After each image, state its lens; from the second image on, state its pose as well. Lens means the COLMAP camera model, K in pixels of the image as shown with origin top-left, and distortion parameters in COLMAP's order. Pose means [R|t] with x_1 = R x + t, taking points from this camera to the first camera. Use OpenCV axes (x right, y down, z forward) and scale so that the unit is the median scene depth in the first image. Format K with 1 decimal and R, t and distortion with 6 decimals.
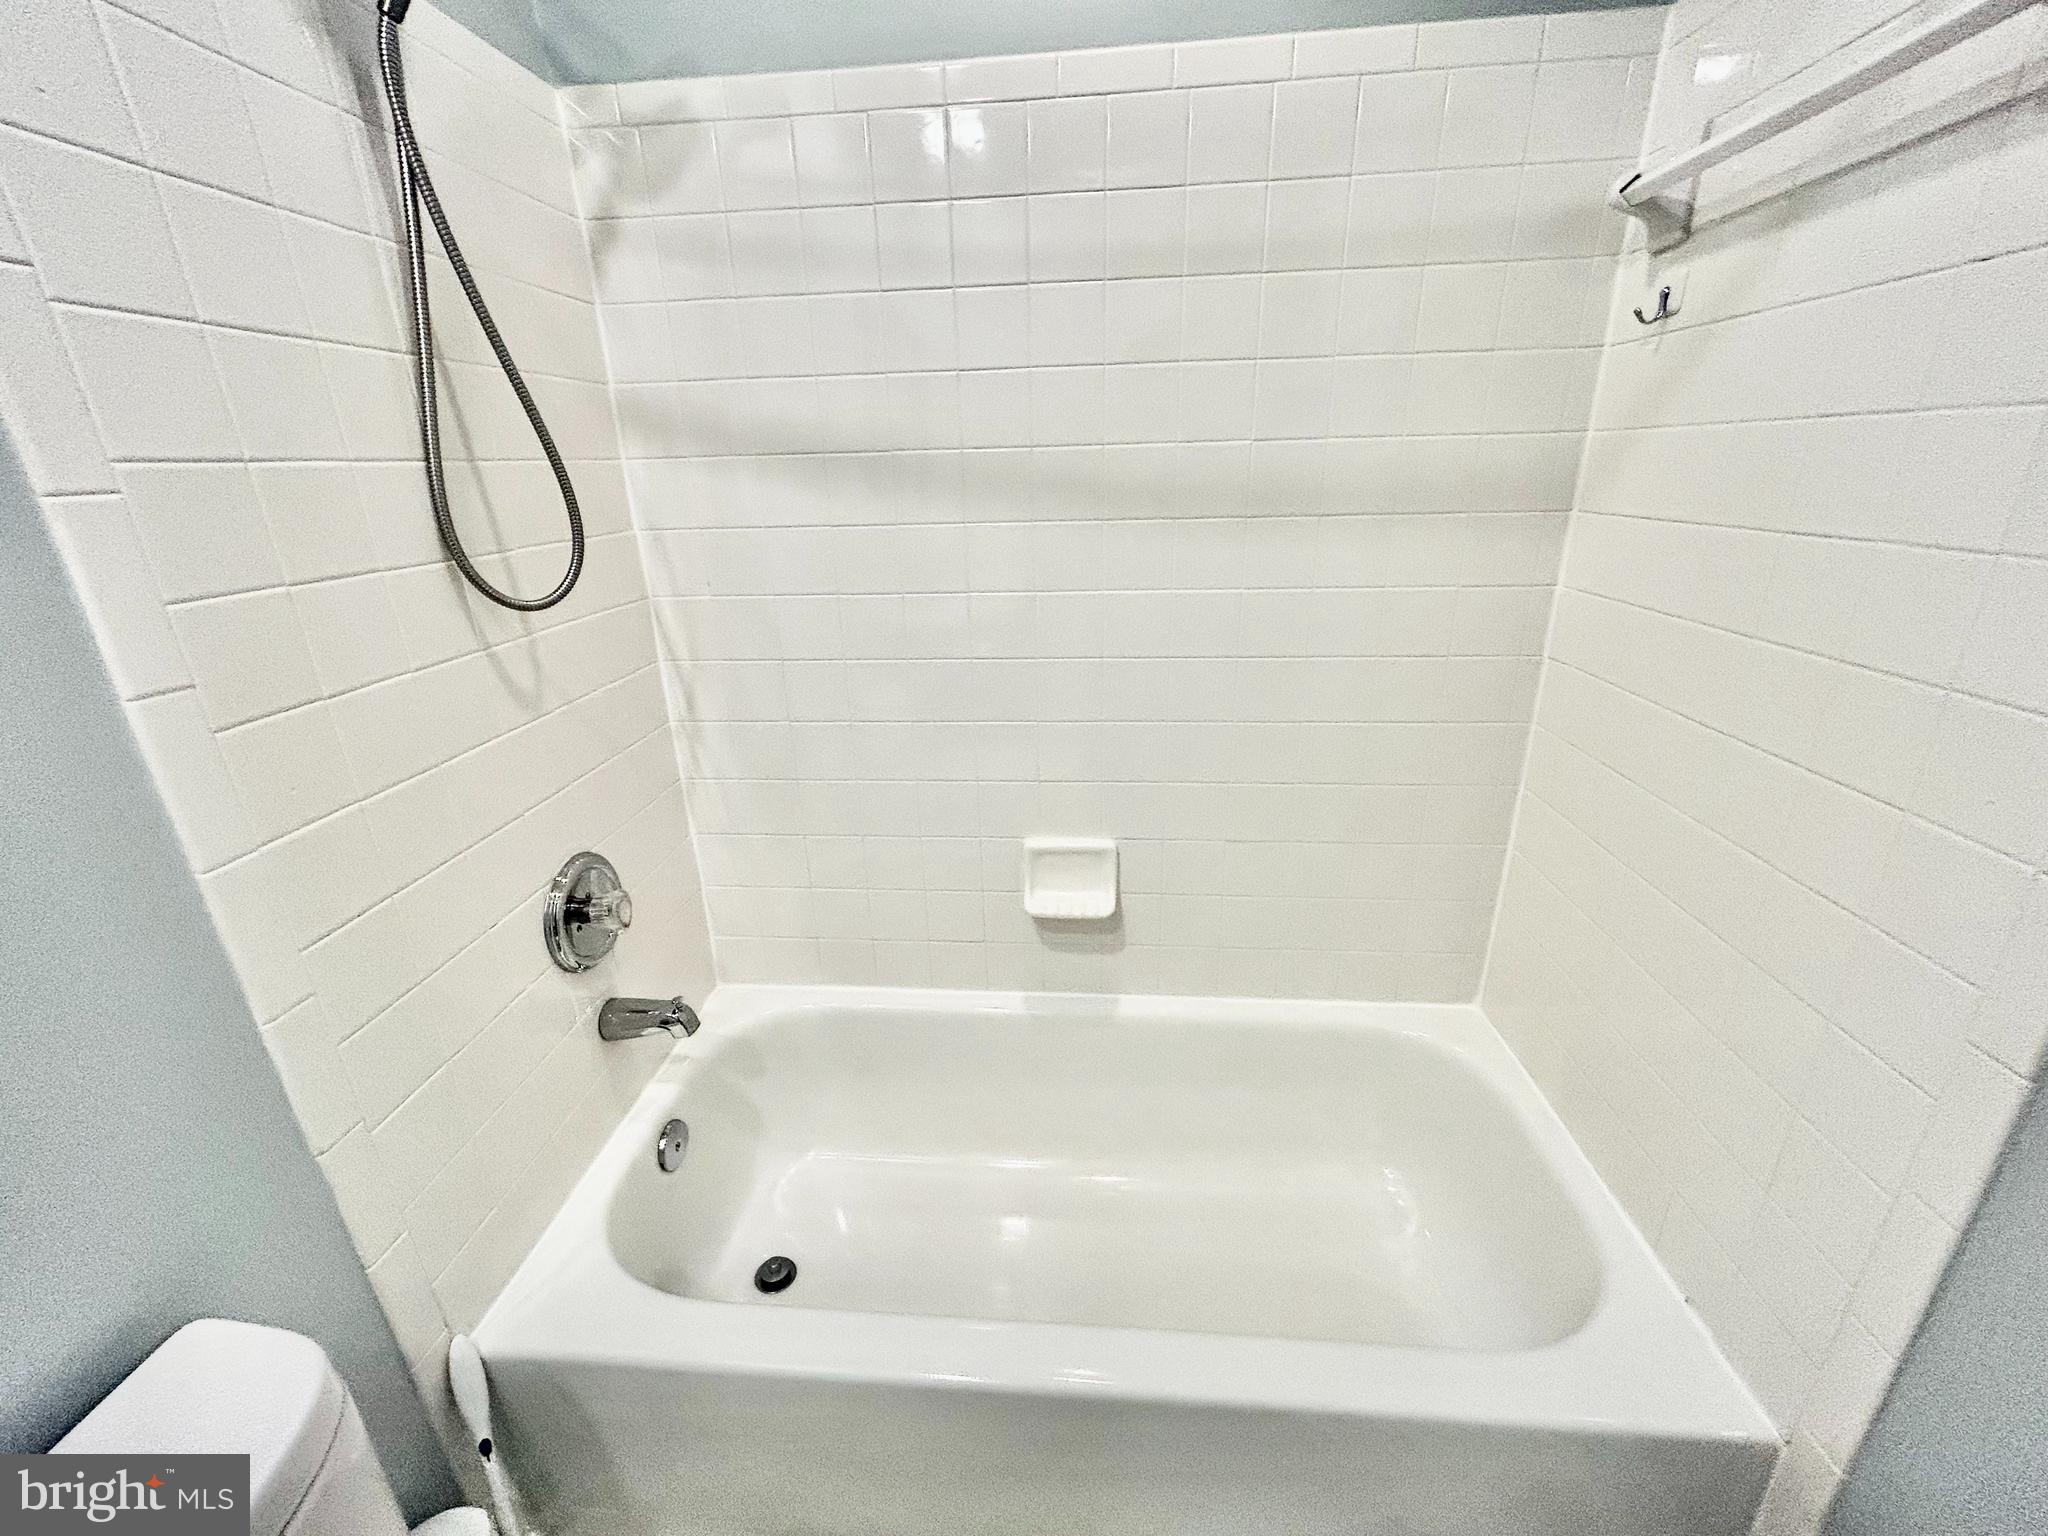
lens RADIAL K [[828.8, 0, 1022.4], [0, 828.8, 767.8], [0, 0, 1]] dist [-0.000963, 0.000286]
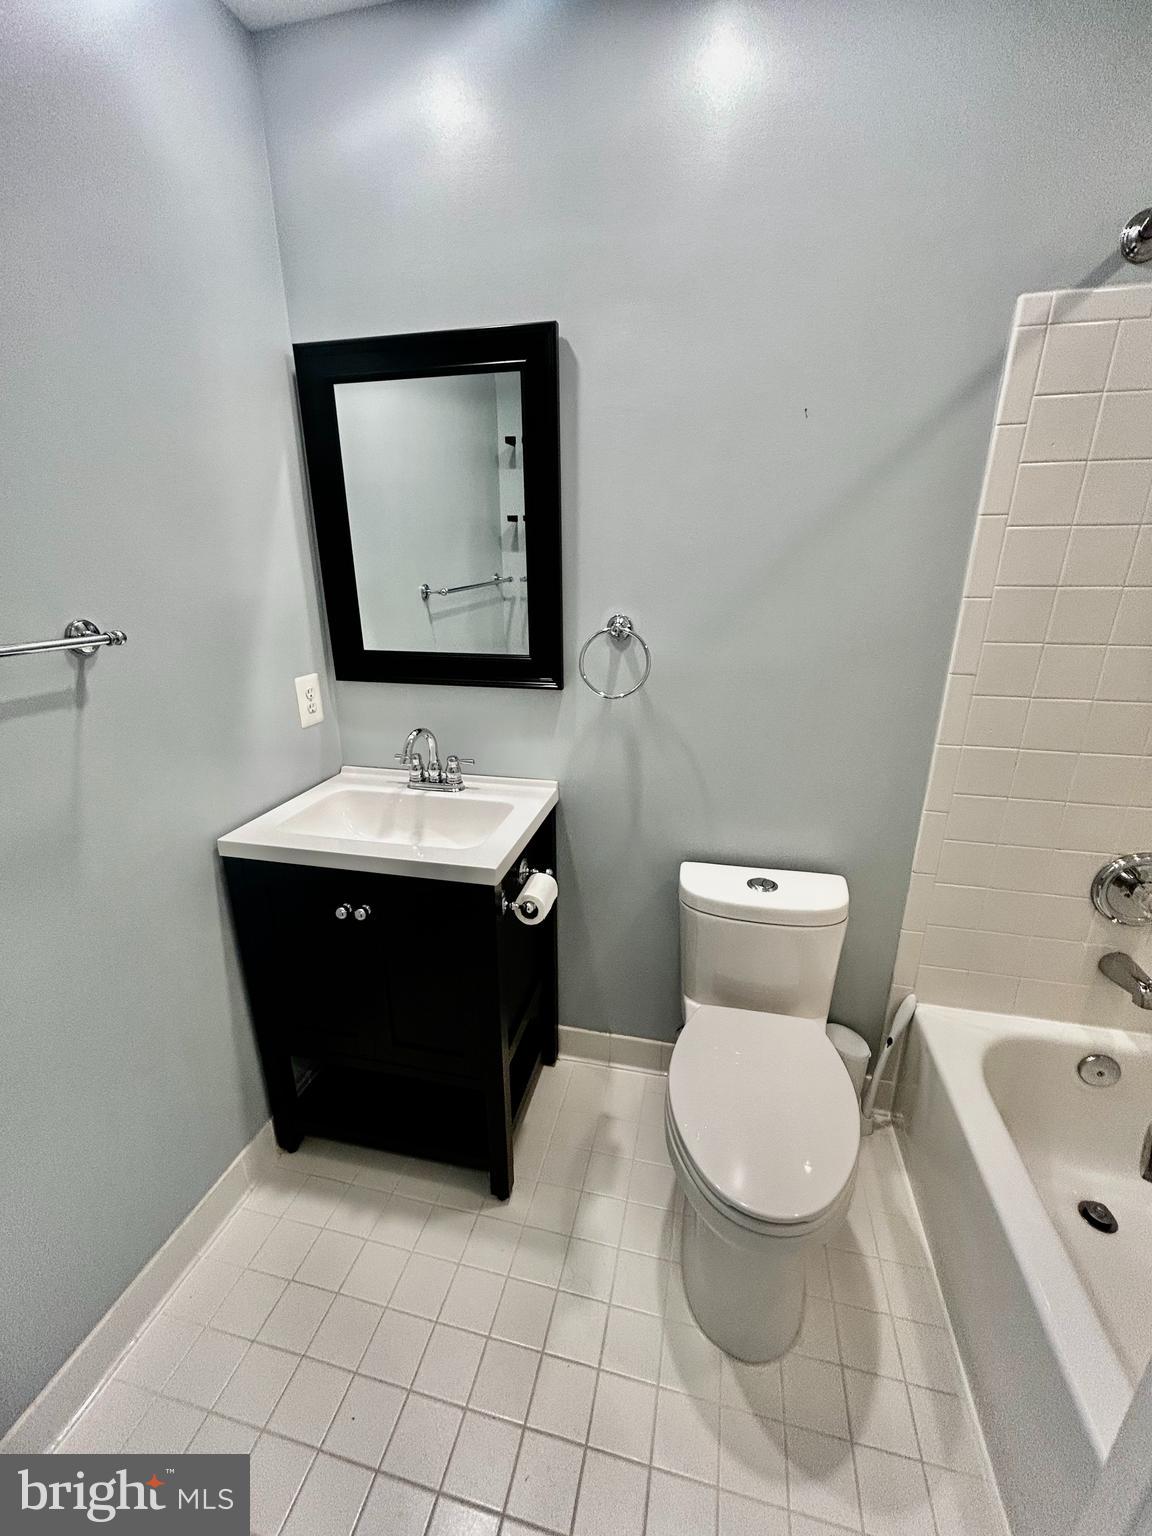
lens RADIAL K [[621.6, 0, 577.1], [0, 621.6, 766.9], [0, 0, 1]] dist [-0.000963, 0.000286]
pose [[-0.145922, 0.337235, -0.930043, 0.534752], [-0.332747, 0.868602, 0.367164, -0.080933], [0.931658, 0.363046, -0.014534, 0.020254]]
